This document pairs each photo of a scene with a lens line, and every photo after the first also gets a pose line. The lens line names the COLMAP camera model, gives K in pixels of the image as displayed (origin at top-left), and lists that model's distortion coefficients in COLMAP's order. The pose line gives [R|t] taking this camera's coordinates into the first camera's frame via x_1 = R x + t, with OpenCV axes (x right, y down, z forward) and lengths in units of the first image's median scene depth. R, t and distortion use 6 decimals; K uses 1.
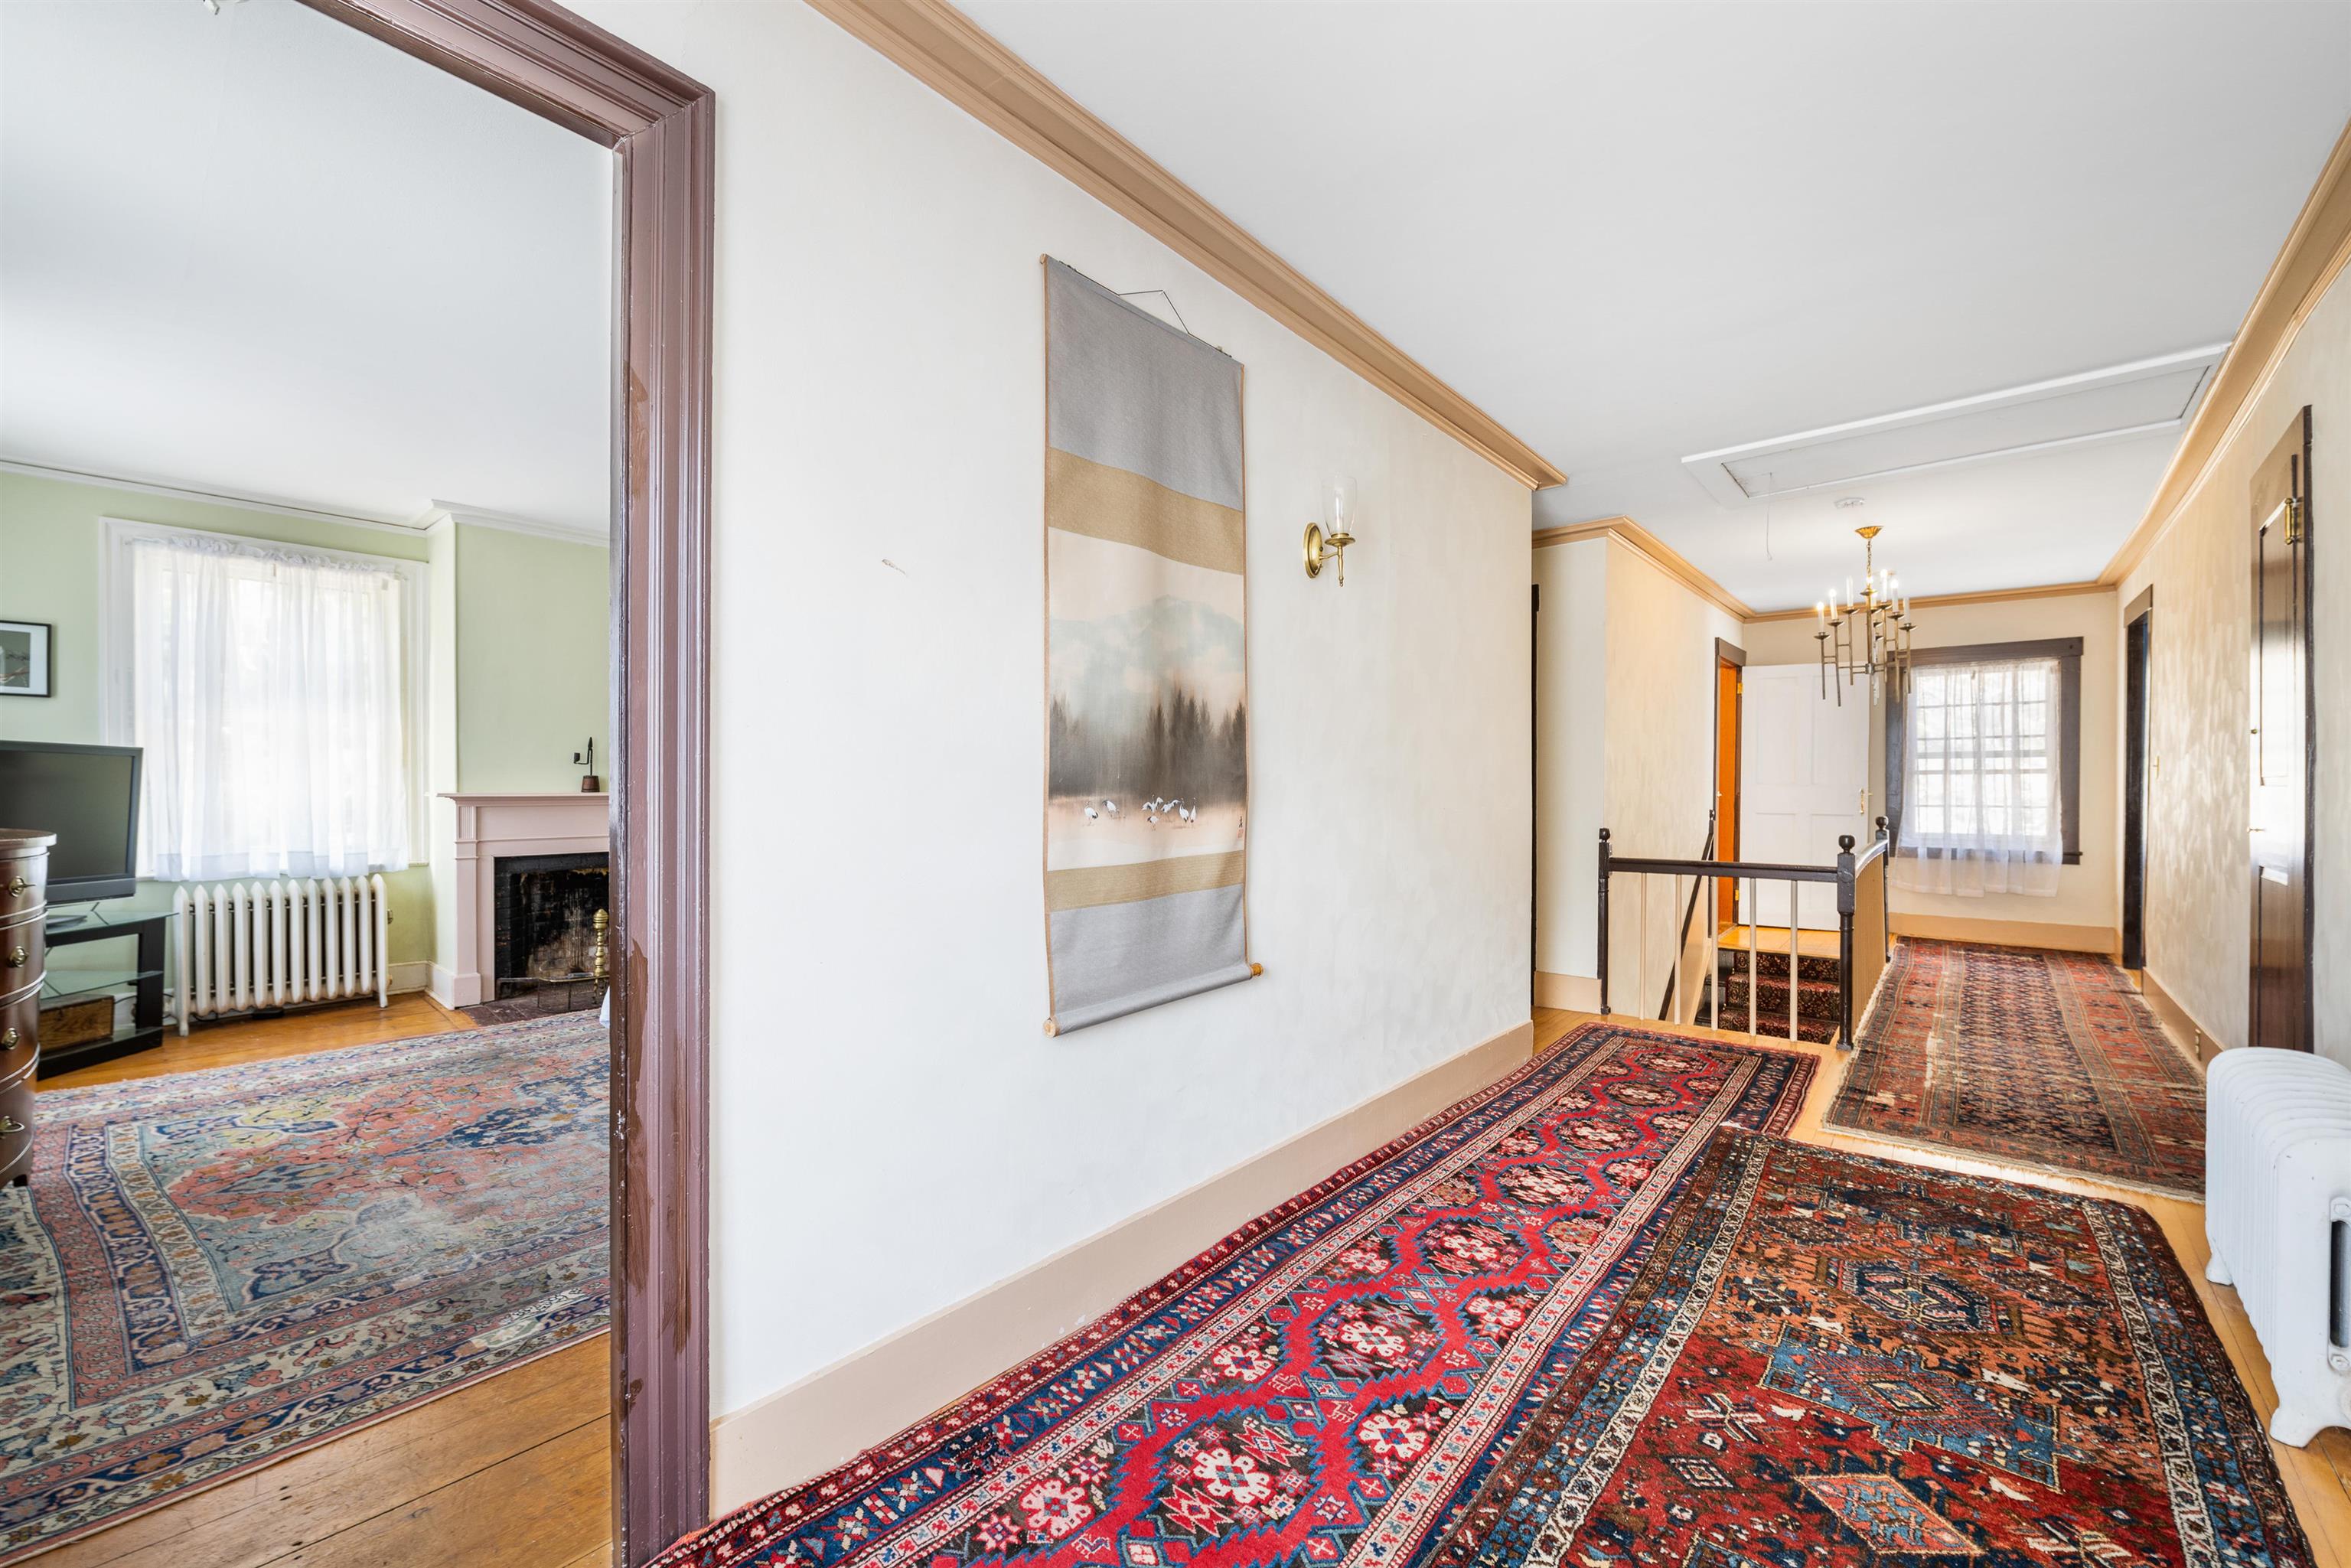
lens RADIAL K [[952.7, 0, 1177.4], [0, 952.7, 781.7], [0, 0, 1]] dist [-0.009316, 0.001690]
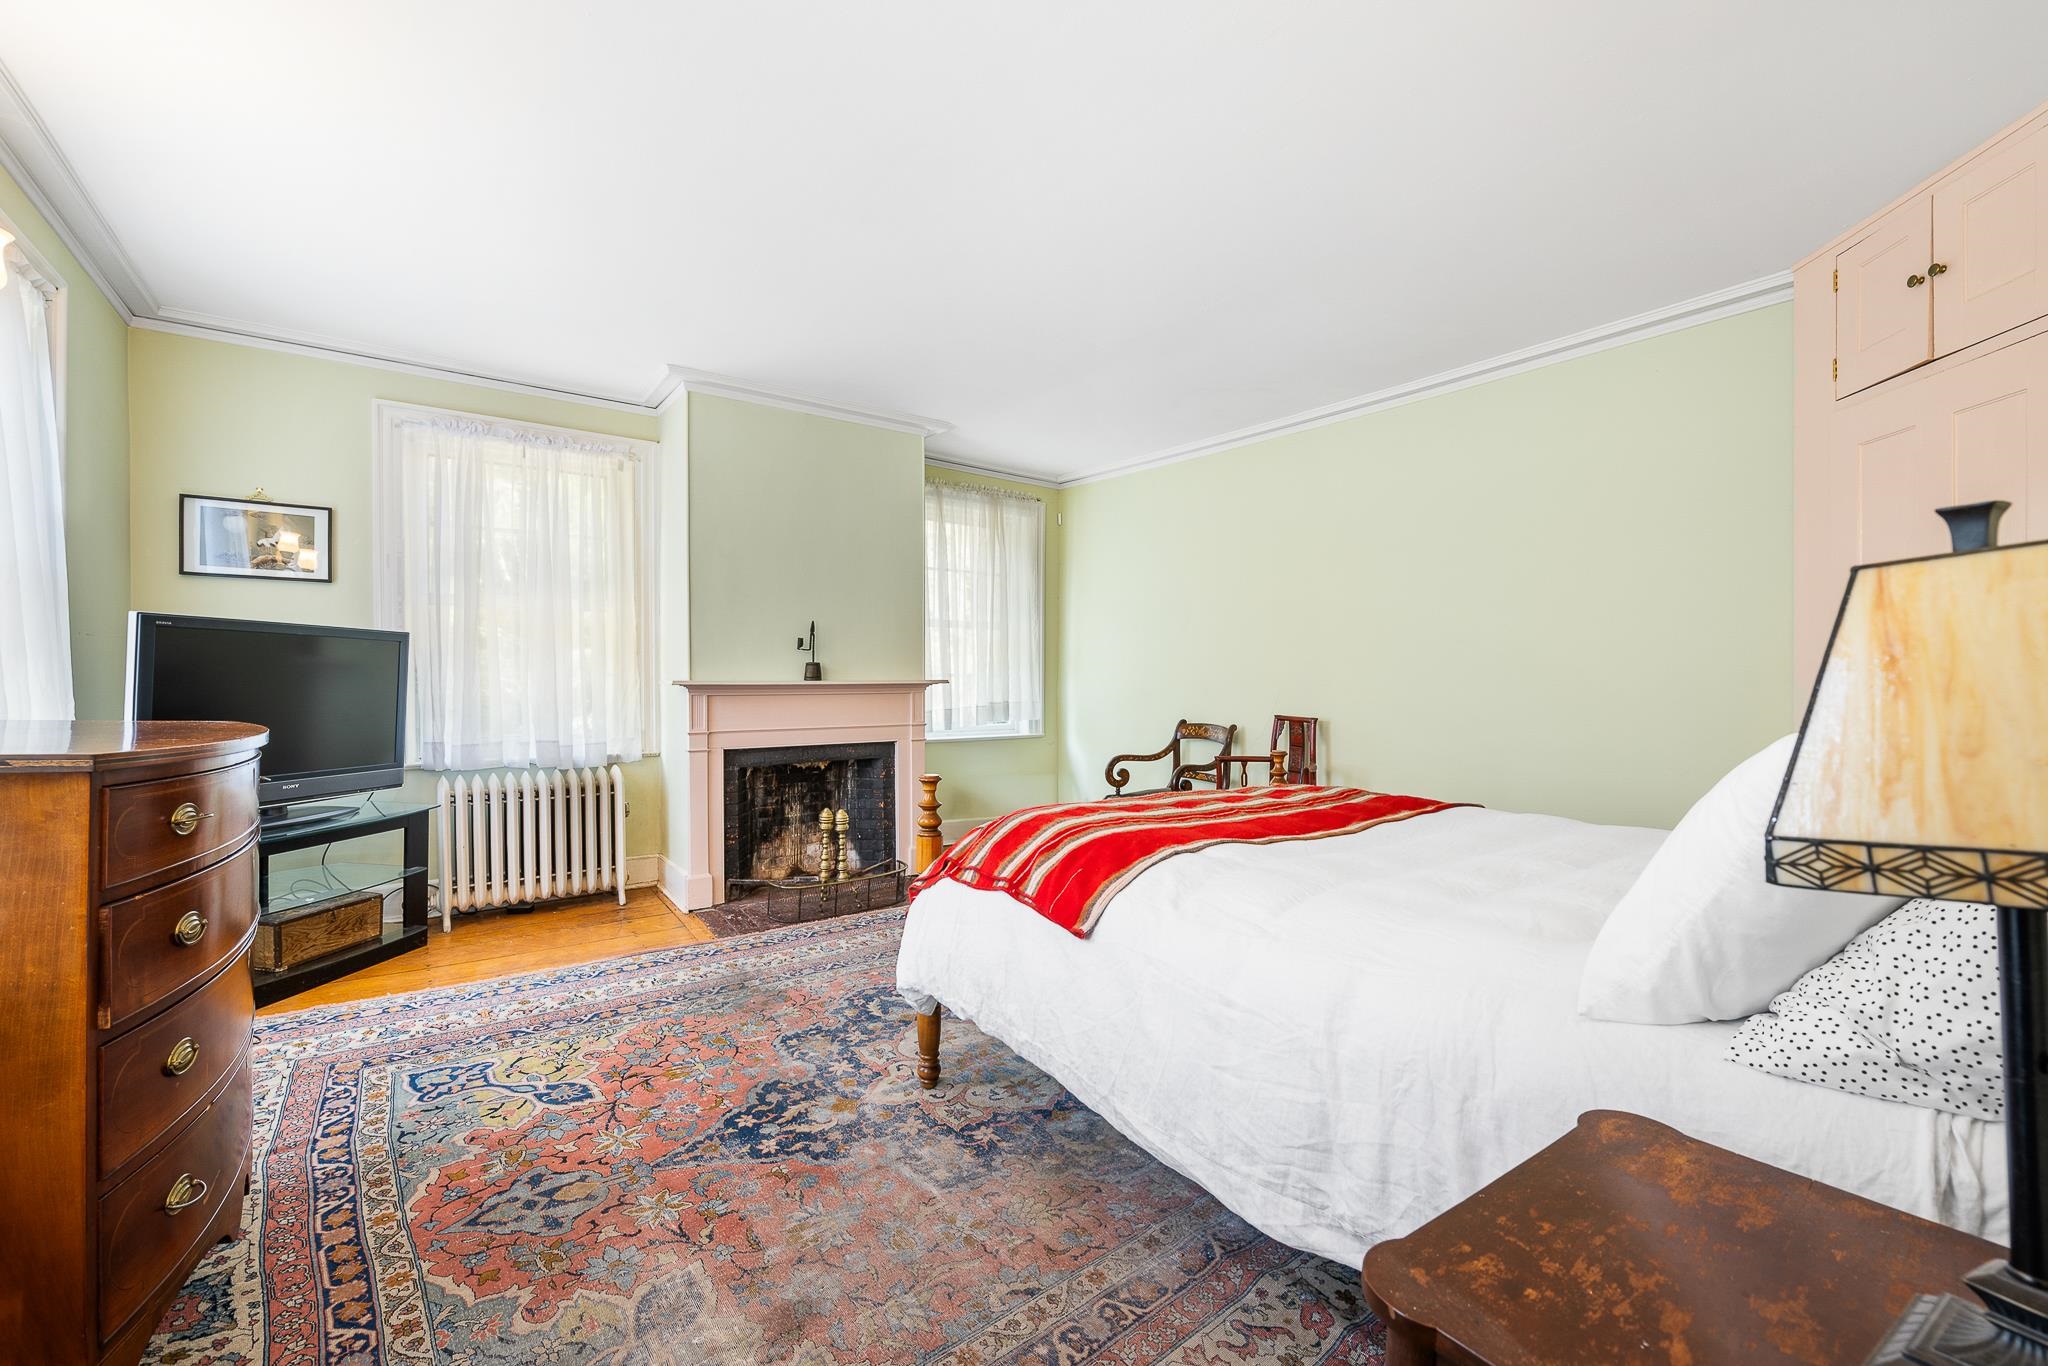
lens RADIAL K [[830.0, 0, 1013.7], [0, 830.0, 677.9], [0, 0, 1]] dist [-0.009316, 0.001690]
pose [[0.974361, 0.004114, -0.224951, -0.303780], [-0.002002, 0.999952, 0.009619, 0.000343], [0.224980, -0.008922, 0.974323, 0.315897]]
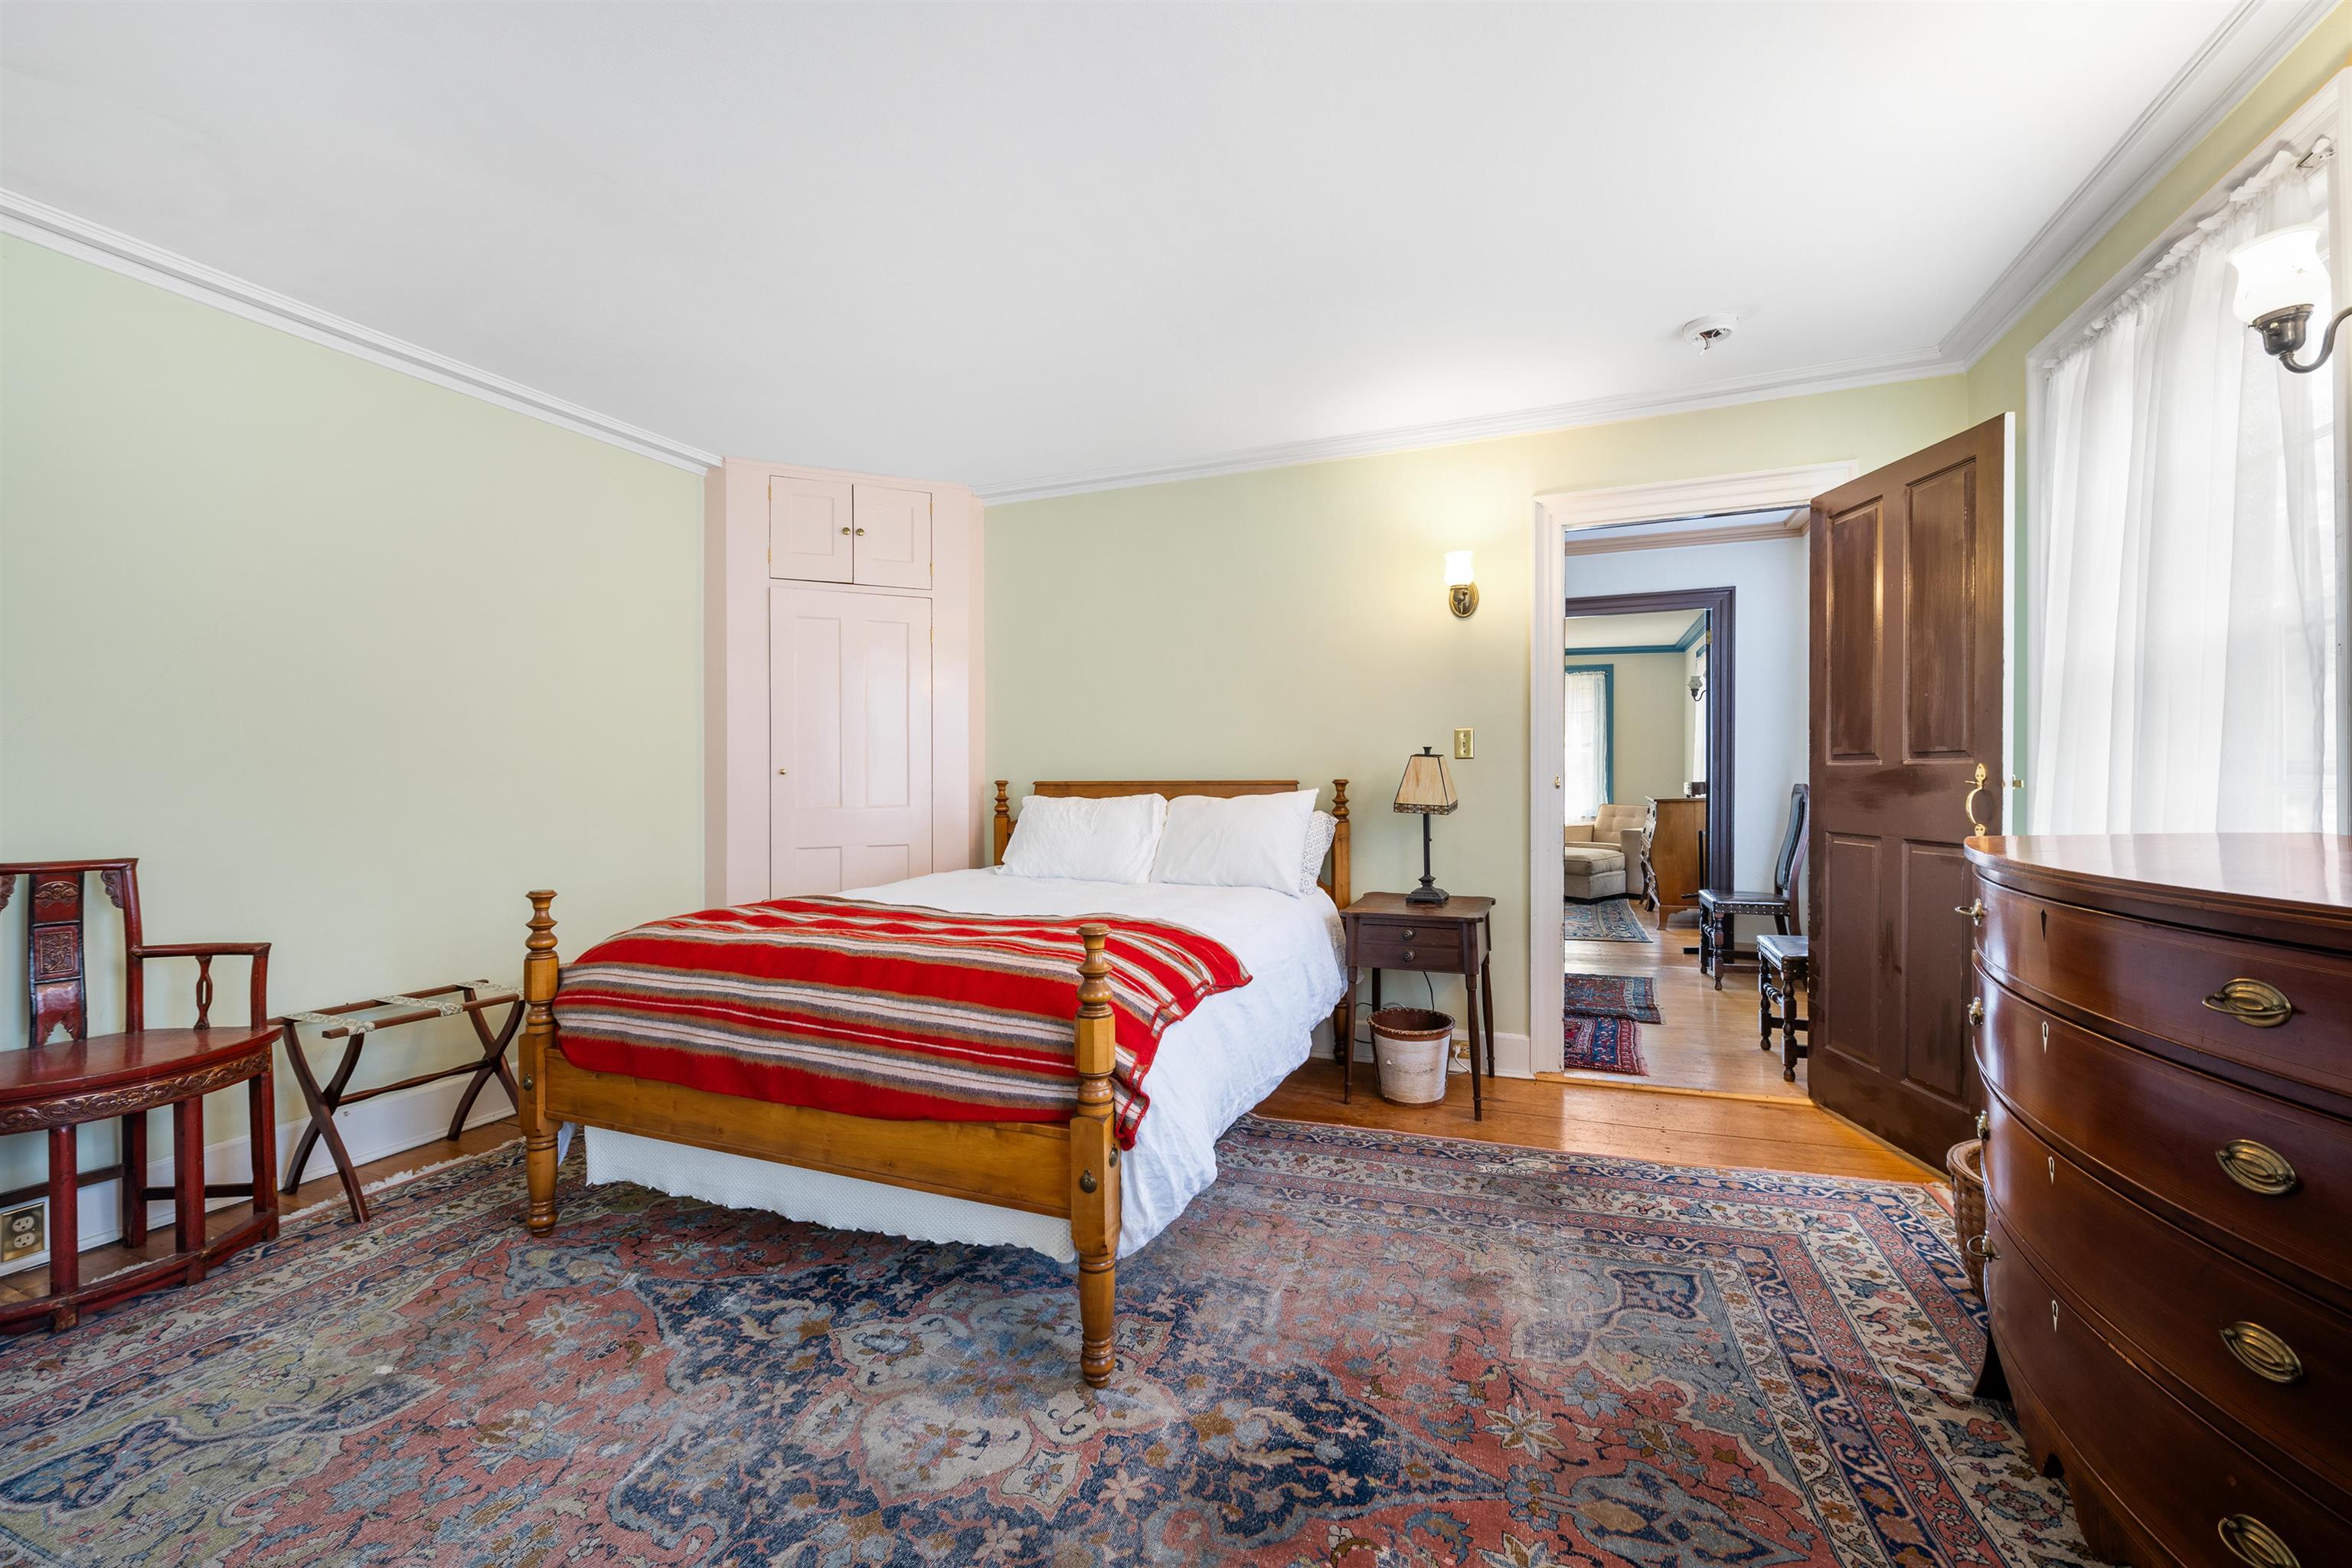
lens RADIAL K [[953.1, 0, 1178.9], [0, 953.1, 782.2], [0, 0, 1]] dist [-0.009316, 0.001690]
pose [[-0.331210, -0.007606, 0.943527, -0.930669], [0.003226, 0.999953, 0.009193, 0.005531], [-0.943552, 0.006089, -0.331169, 0.984436]]
